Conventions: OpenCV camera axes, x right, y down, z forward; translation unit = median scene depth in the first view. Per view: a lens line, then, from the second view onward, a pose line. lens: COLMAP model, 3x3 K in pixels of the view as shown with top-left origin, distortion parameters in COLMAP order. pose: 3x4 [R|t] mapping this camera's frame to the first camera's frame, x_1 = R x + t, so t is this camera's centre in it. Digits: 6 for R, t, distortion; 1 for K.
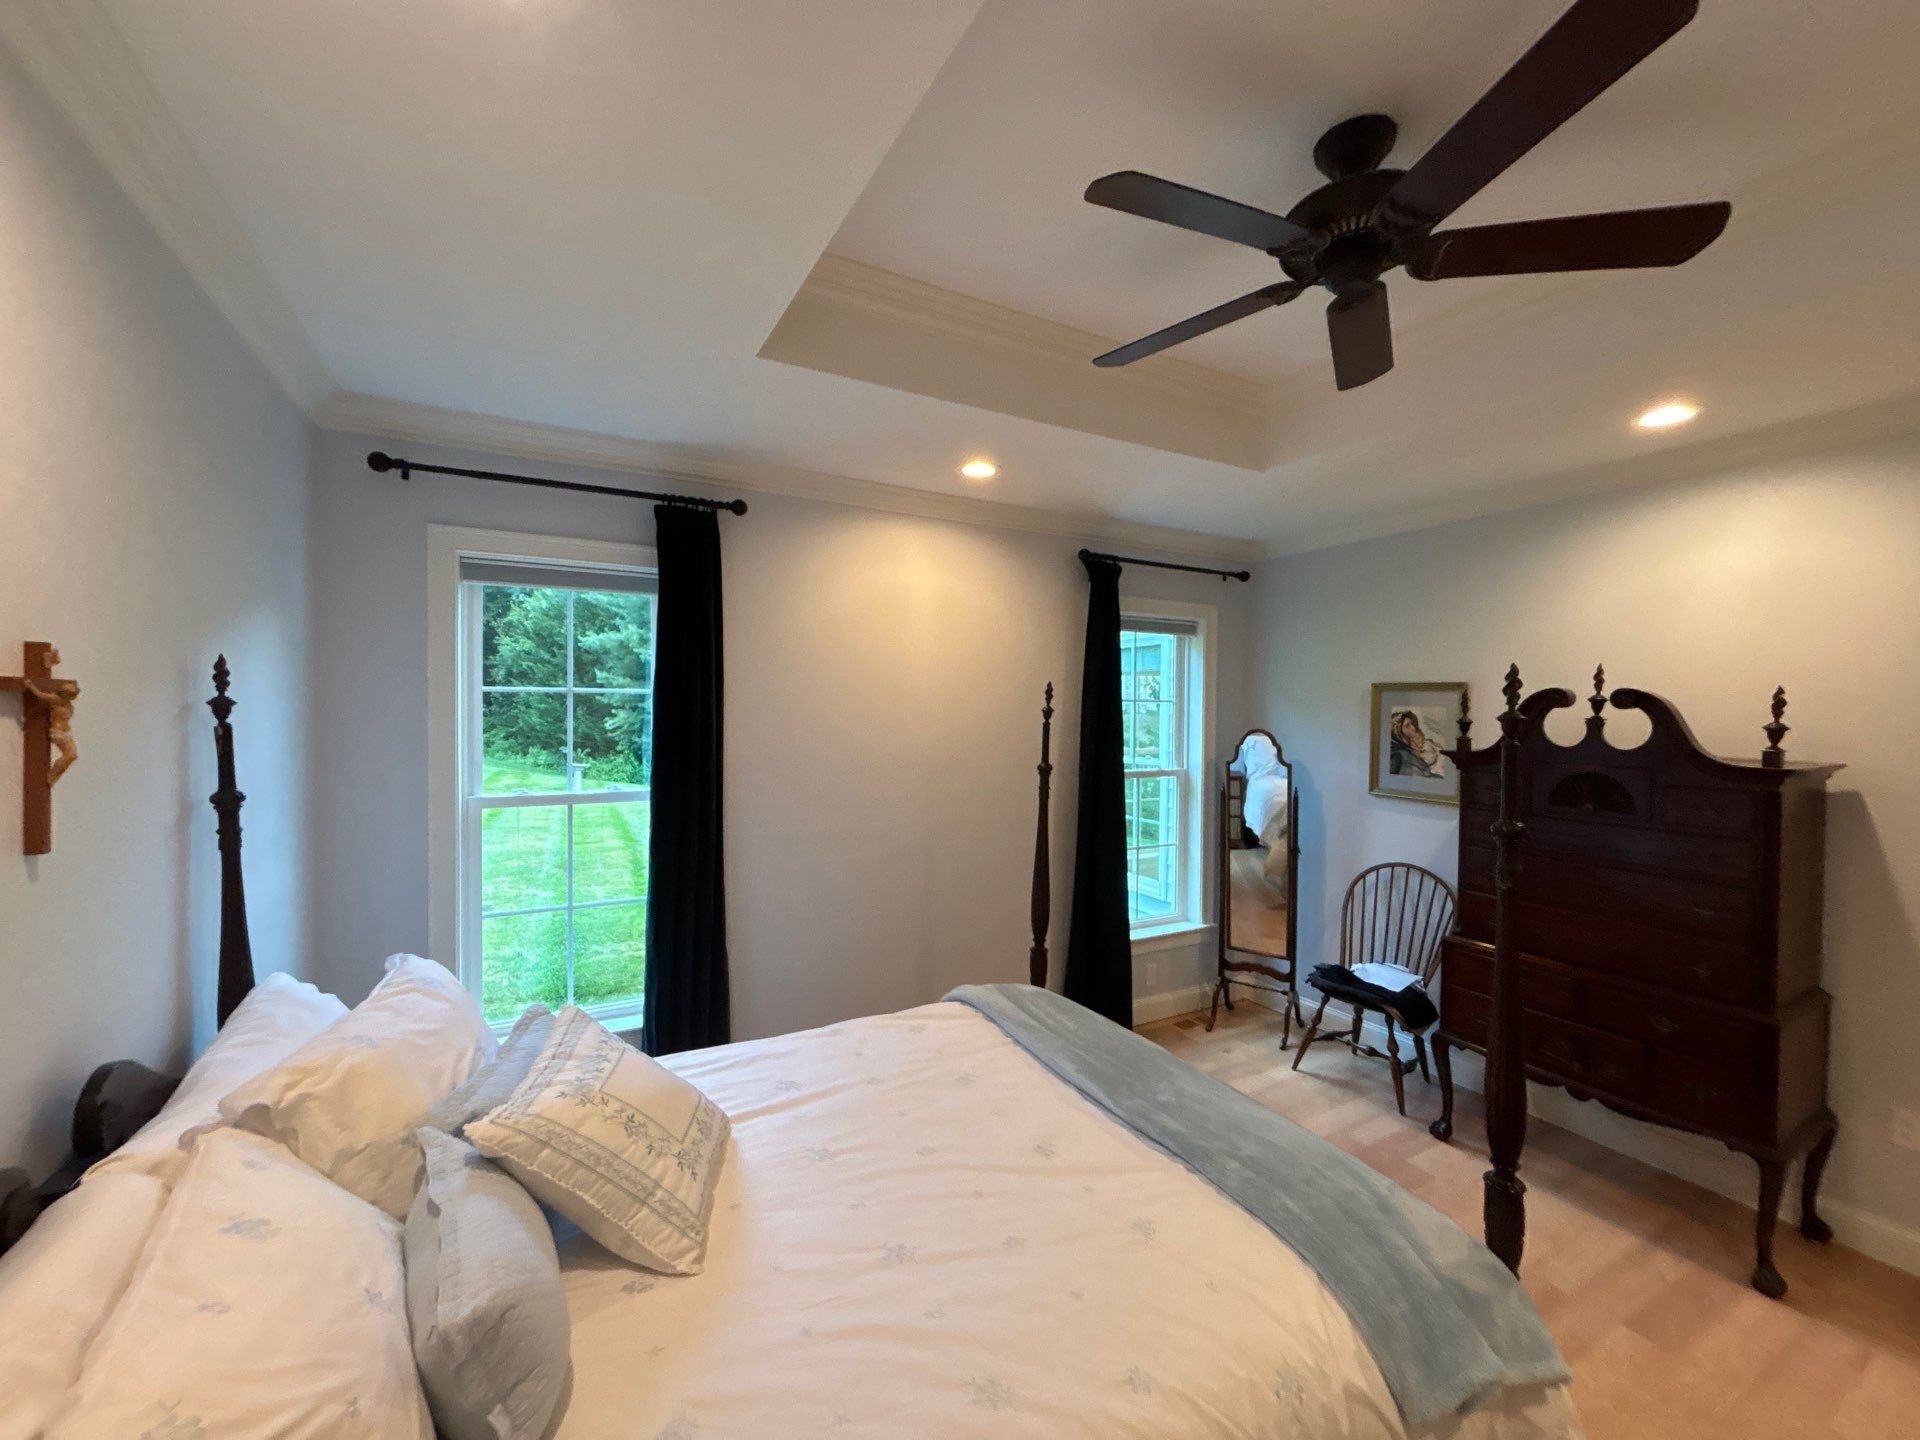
lens RADIAL K [[774.4, 0, 956.9], [0, 774.4, 718.9], [0, 0, 1]] dist [-0.001447, 0.001393]
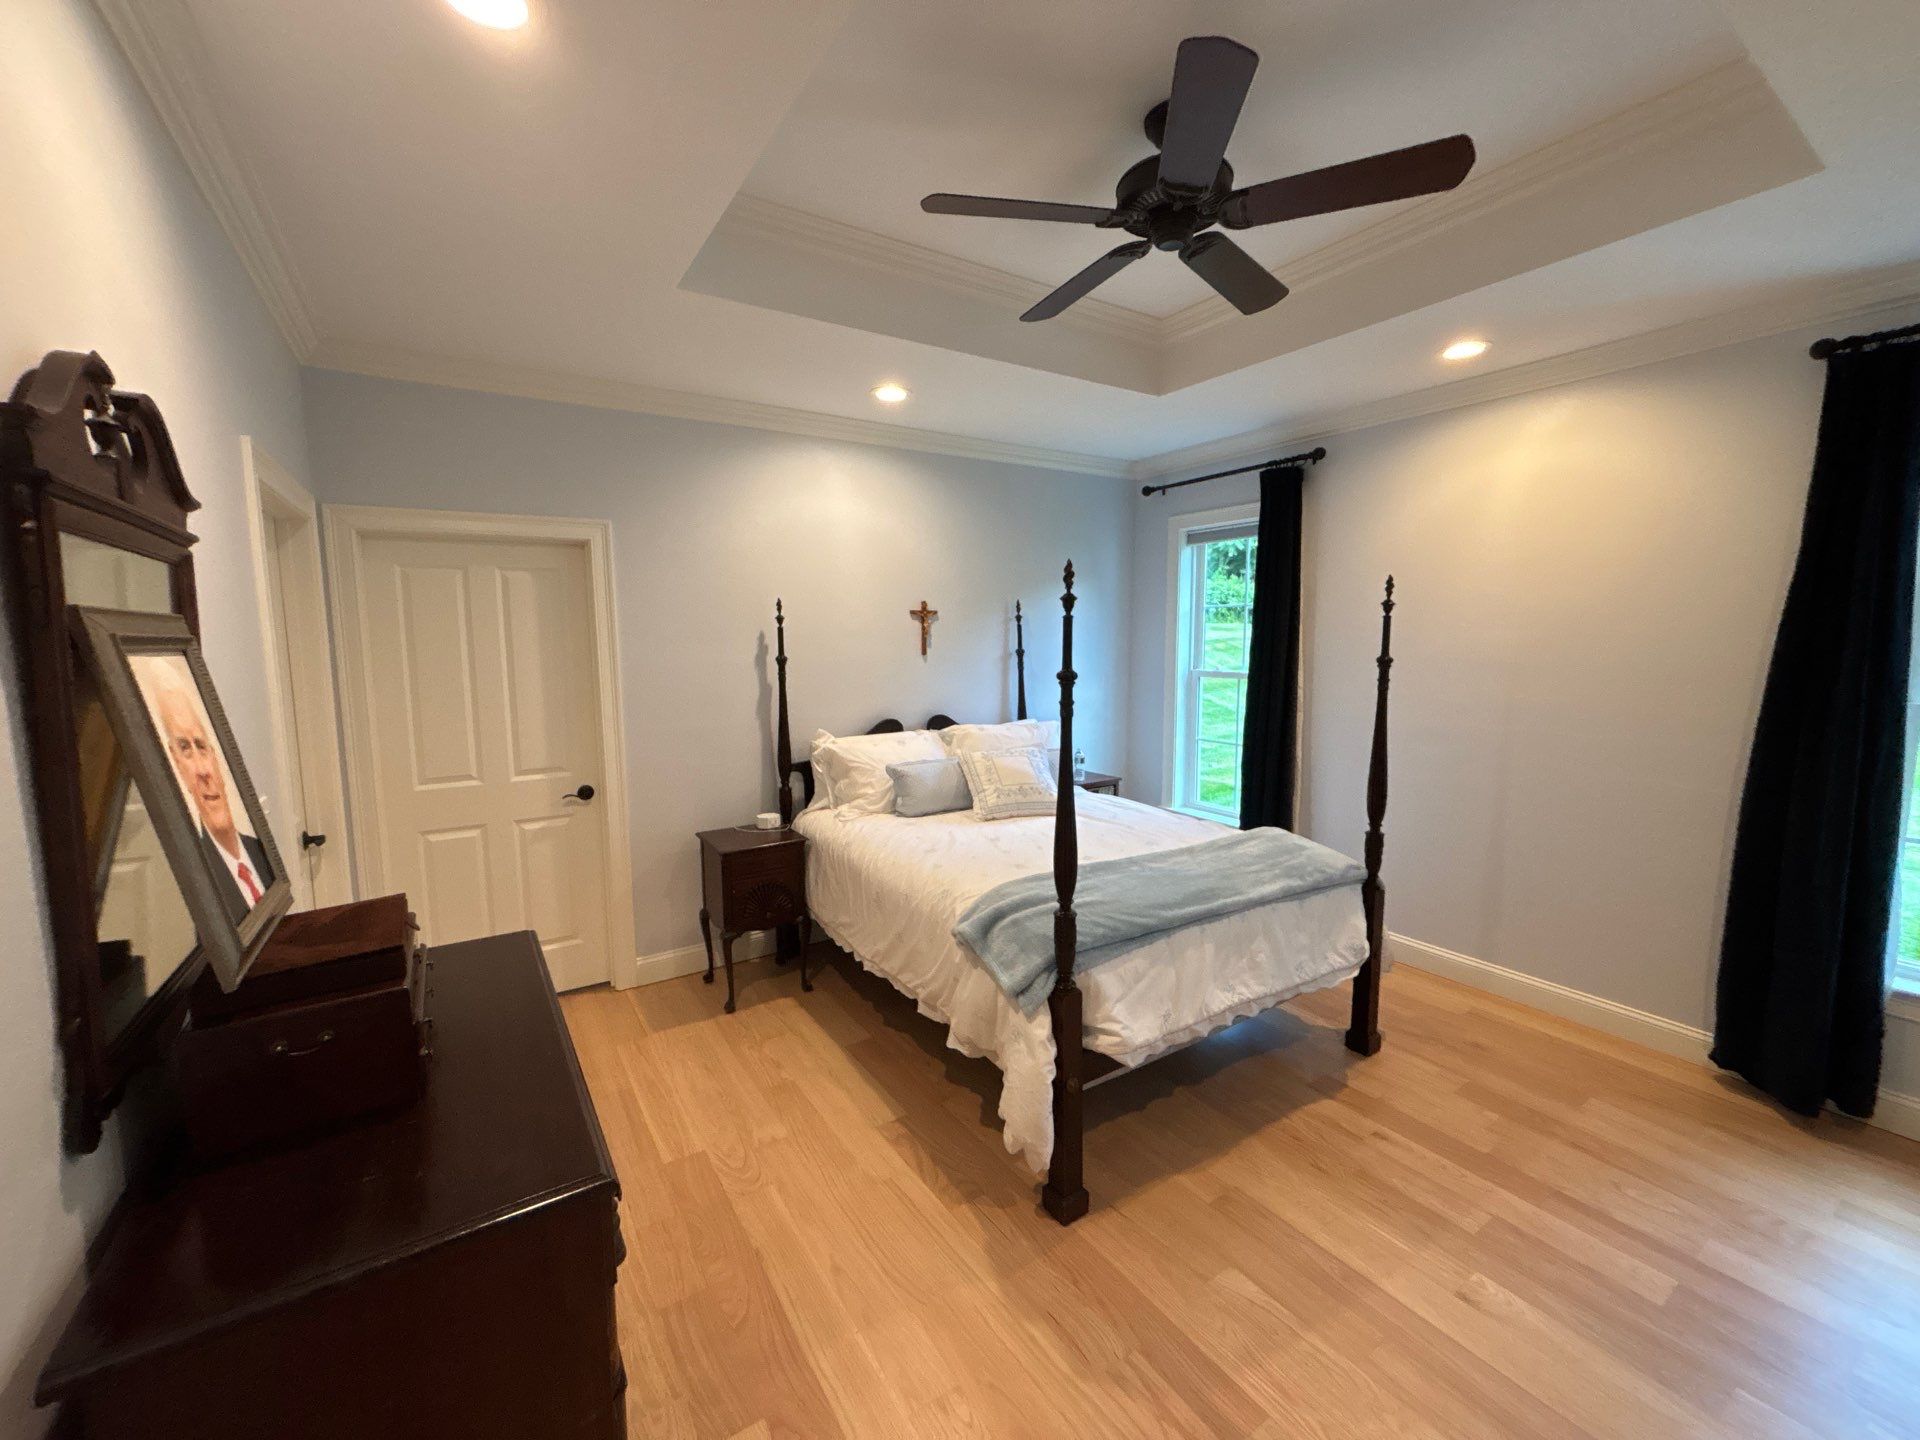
lens RADIAL K [[774.4, 0, 956.9], [0, 774.4, 718.9], [0, 0, 1]] dist [-0.001447, 0.001393]
pose [[0.065224, 0.101151, -0.992731, 1.307846], [-0.006995, 0.994871, 0.100910, 0.047817], [0.997846, 0.000363, 0.065597, 0.427529]]
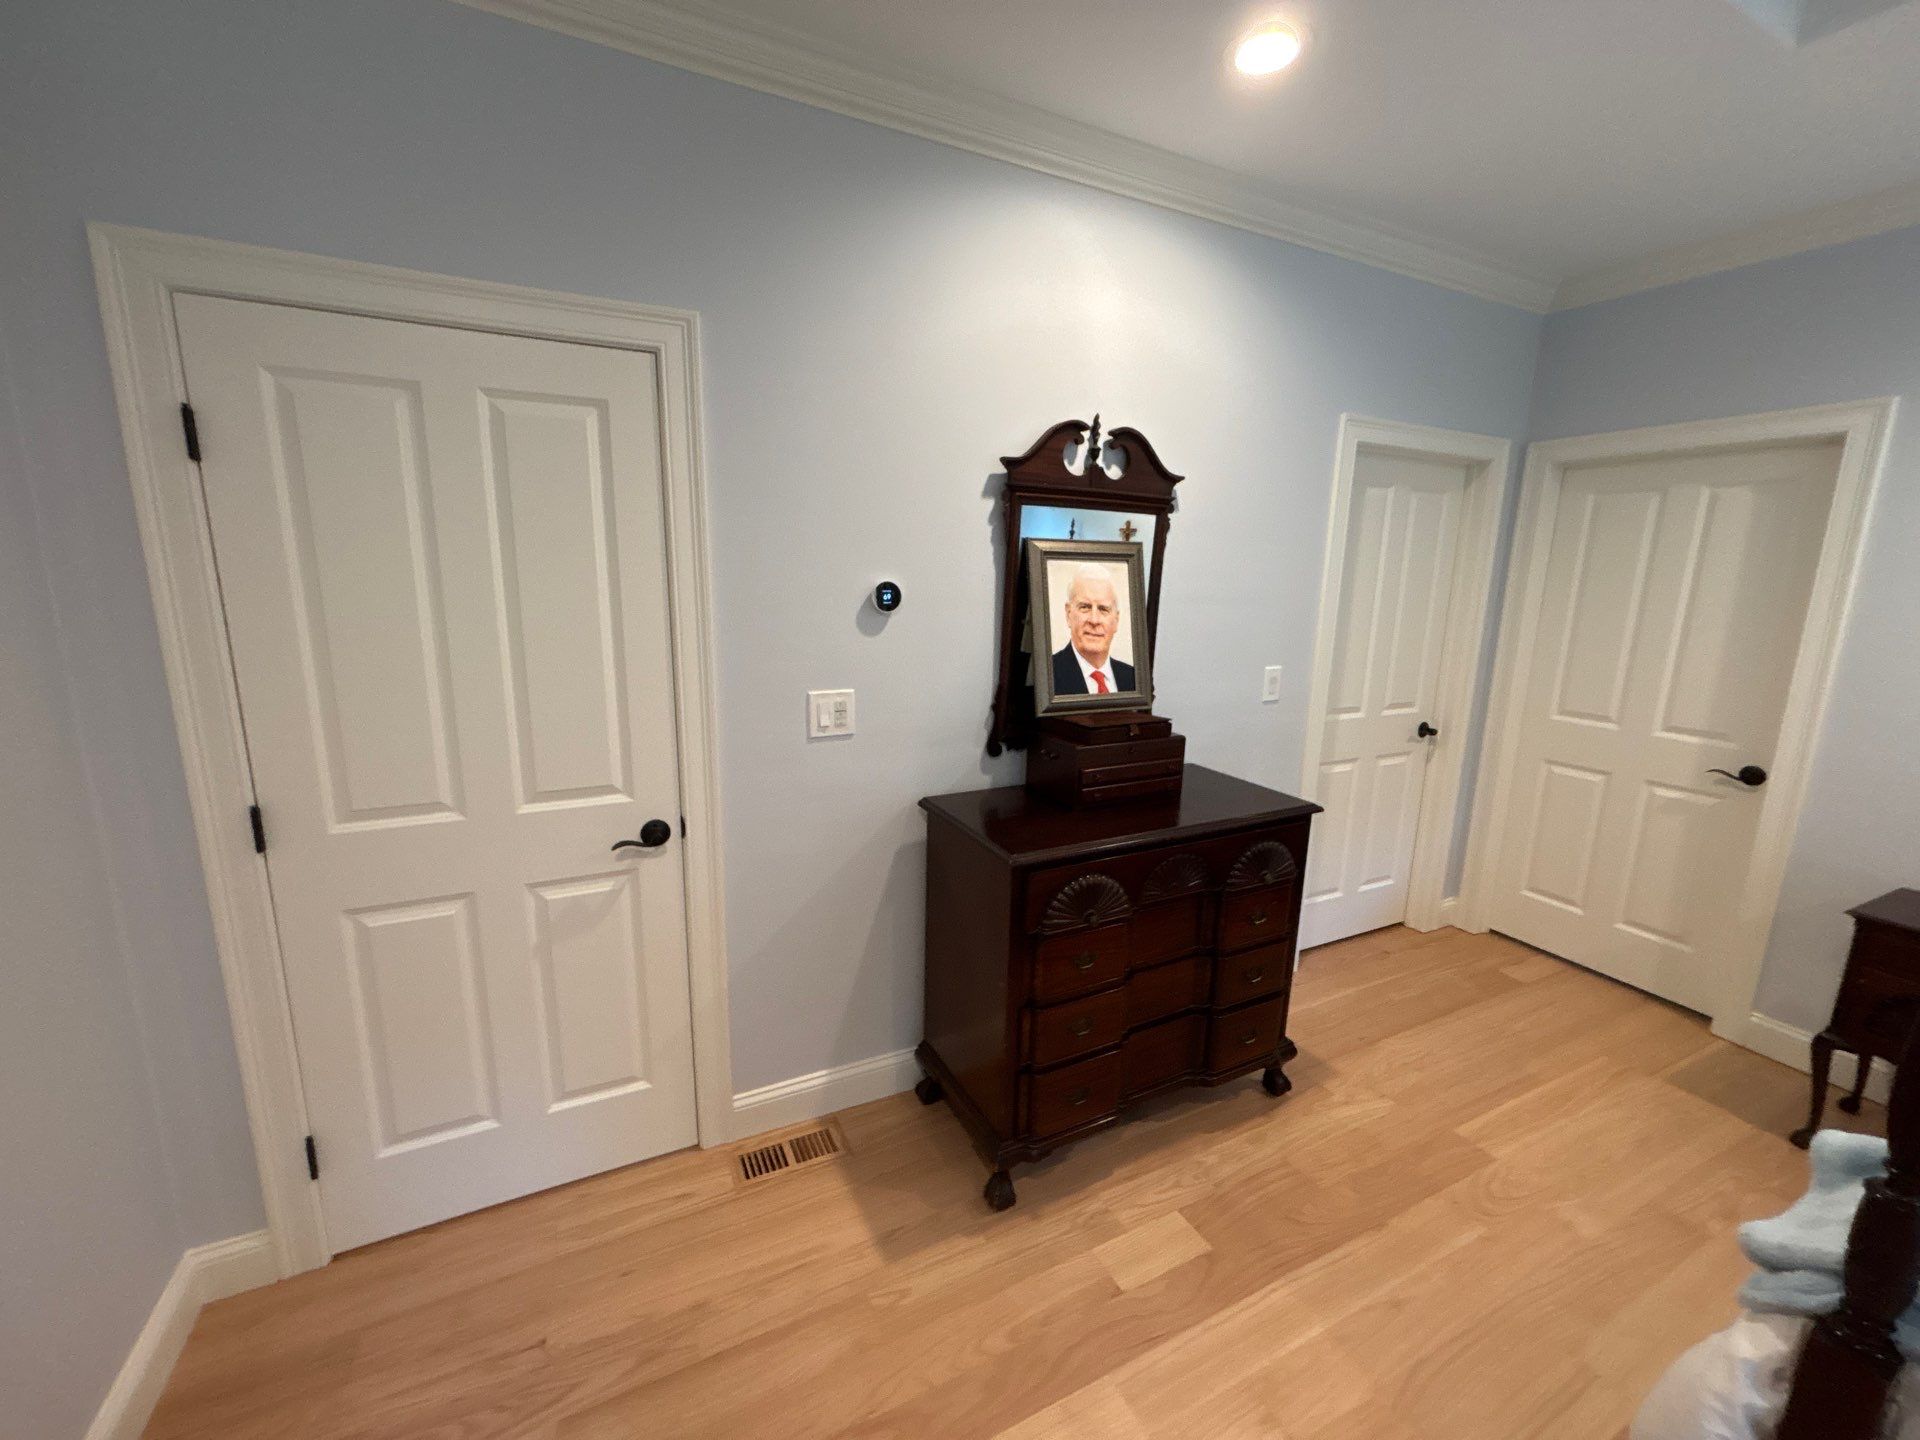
lens RADIAL K [[769.4, 0, 957.5], [0, 769.4, 719.2], [0, 0, 1]] dist [0.000158, -0.000435]
pose [[-0.998515, -0.036084, 0.040819, 0.913458], [-0.026752, 0.977414, 0.209634, 0.056190], [-0.047462, 0.208230, -0.976928, 0.974056]]
